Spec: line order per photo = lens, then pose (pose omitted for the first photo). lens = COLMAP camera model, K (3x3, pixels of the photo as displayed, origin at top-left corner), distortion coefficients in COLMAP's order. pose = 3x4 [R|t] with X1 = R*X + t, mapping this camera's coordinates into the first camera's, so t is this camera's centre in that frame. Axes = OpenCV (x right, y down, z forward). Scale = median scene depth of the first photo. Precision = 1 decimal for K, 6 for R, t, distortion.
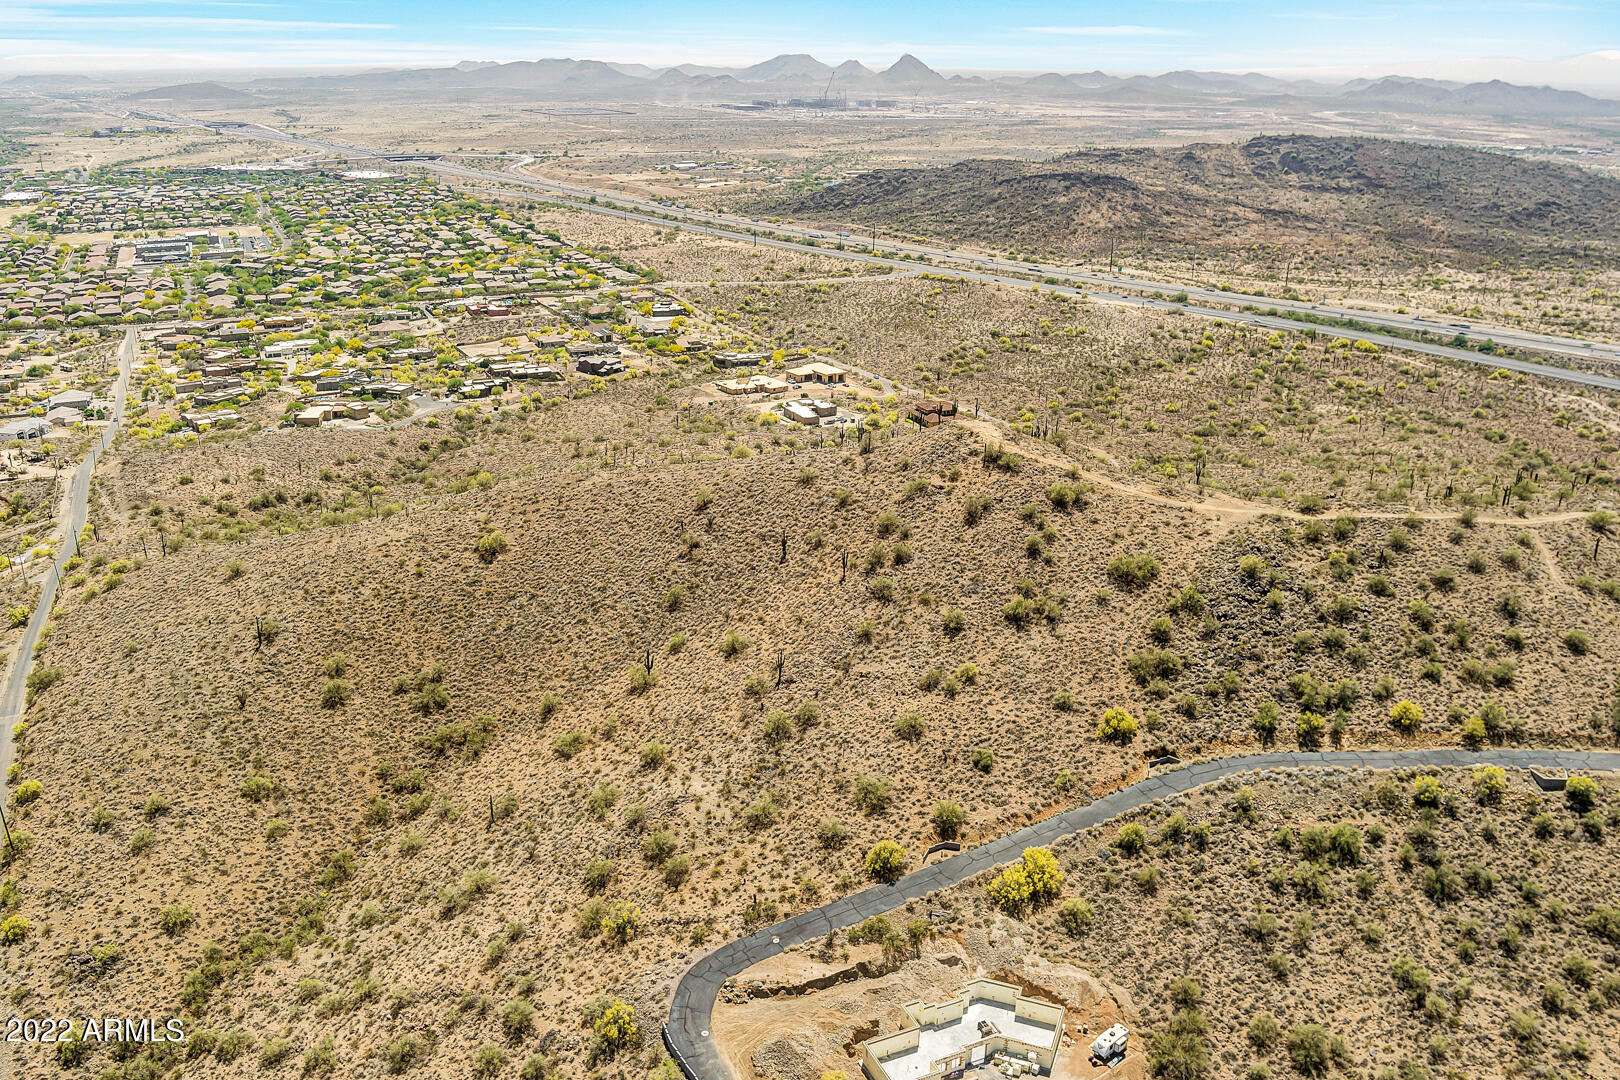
lens RADIAL K [[1321.4, 0, 810.0], [0, 1321.4, 540.0], [0, 0, 1]] dist [-0.069213, 0.015972]
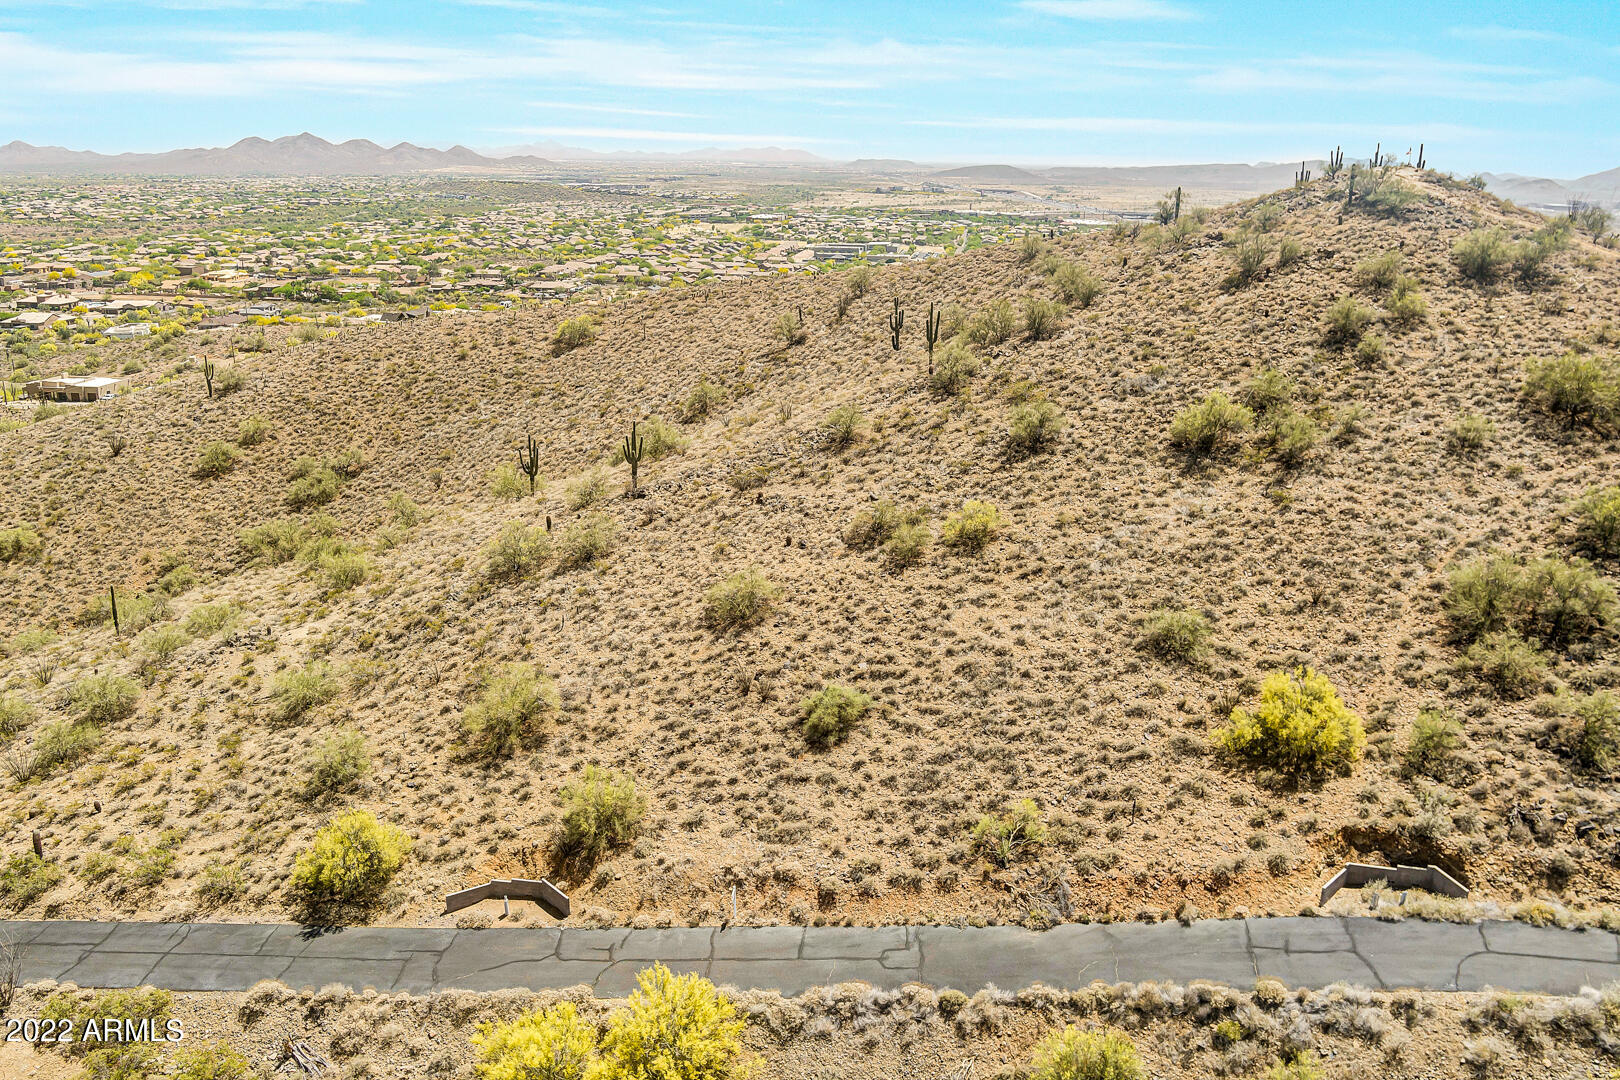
lens RADIAL K [[1321.4, 0, 810.0], [0, 1321.4, 540.0], [0, 0, 1]] dist [-0.069213, 0.015972]
pose [[0.836980, 0.160756, -0.523089, 0.294950], [-0.202418, 0.979029, -0.023007, 0.129797], [0.508421, 0.125139, 0.851968, 0.690416]]
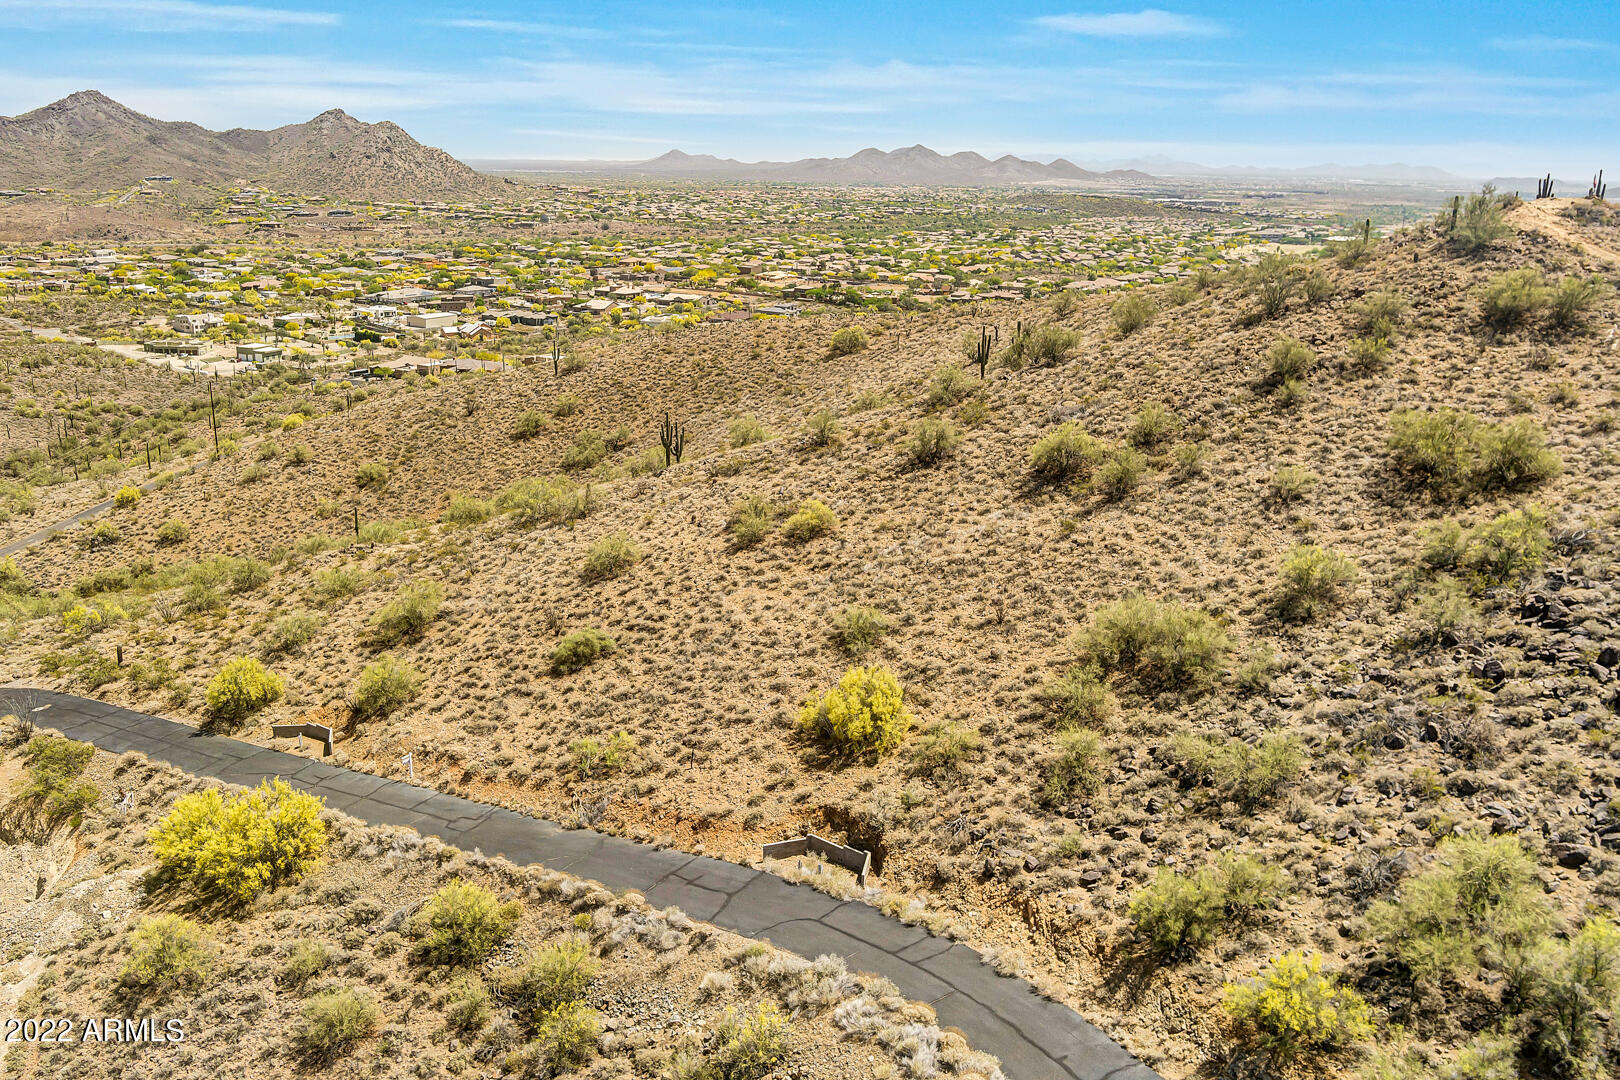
lens RADIAL K [[1329.5, 0, 768.0], [0, 1329.5, 540.8], [0, 0, 1]] dist [-0.040403, 0.002722]
pose [[0.496818, 0.240708, -0.833806, 0.497272], [-0.314161, 0.945488, 0.085759, 0.078181], [0.808996, 0.219343, 0.545357, 0.800246]]
